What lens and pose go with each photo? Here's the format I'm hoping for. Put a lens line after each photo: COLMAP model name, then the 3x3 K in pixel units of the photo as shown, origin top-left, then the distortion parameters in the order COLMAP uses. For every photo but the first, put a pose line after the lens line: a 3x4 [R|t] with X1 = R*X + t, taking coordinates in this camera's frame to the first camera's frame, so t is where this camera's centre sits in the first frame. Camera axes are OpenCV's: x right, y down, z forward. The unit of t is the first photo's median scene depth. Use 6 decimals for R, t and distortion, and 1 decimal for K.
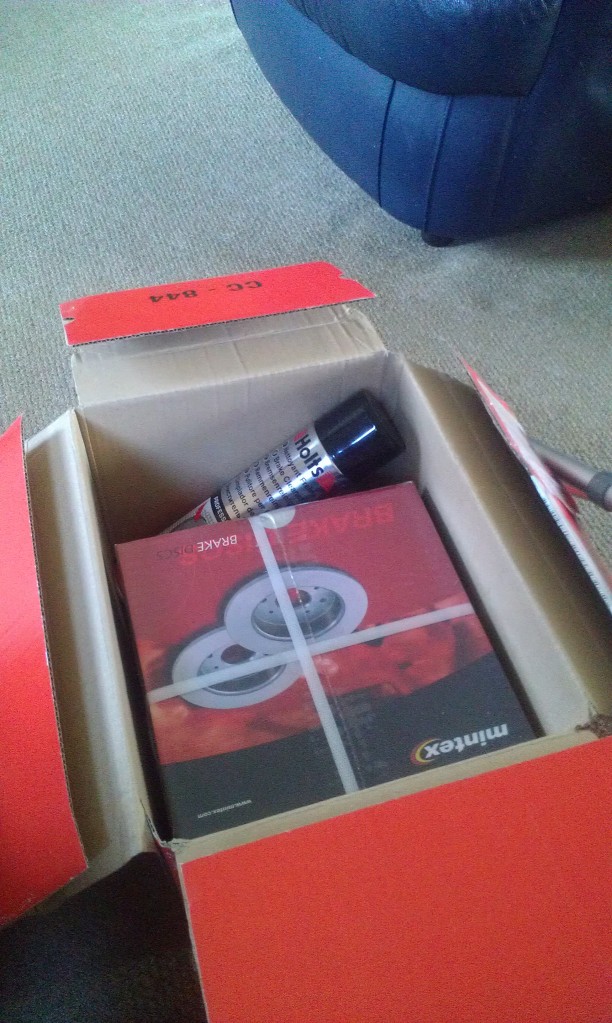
lens RADIAL K [[800.3, 0, 298.2], [0, 800.3, 535.3], [0, 0, 1]] dist [0.186475, -0.225573]
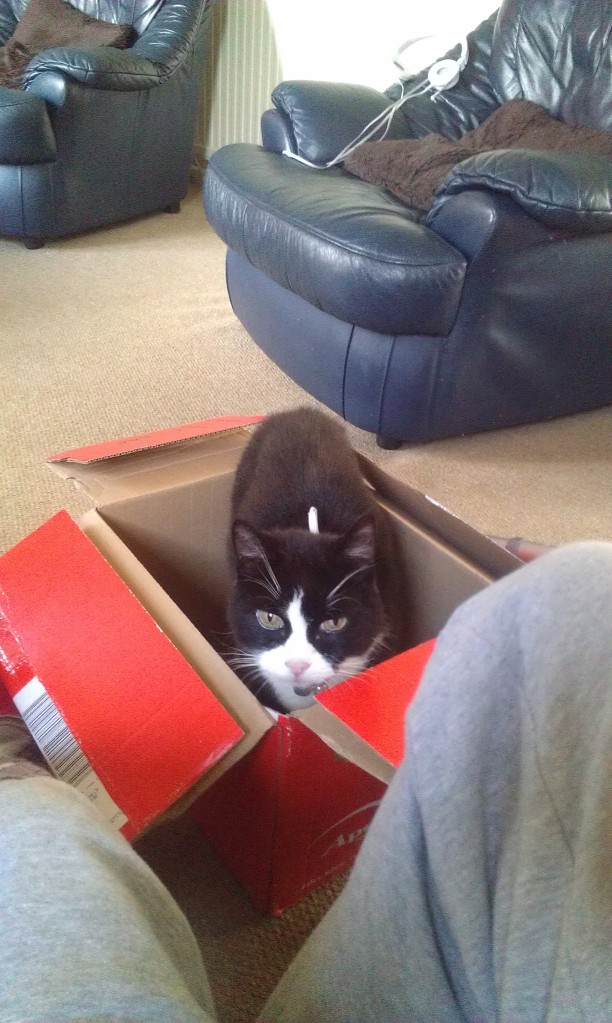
lens RADIAL K [[800.3, 0, 298.2], [0, 800.3, 535.3], [0, 0, 1]] dist [0.186475, -0.225573]
pose [[0.999012, 0.011616, 0.042906, -0.027356], [0.002867, 0.946401, -0.322982, 0.192690], [-0.044358, 0.322785, 0.945432, -0.156348]]
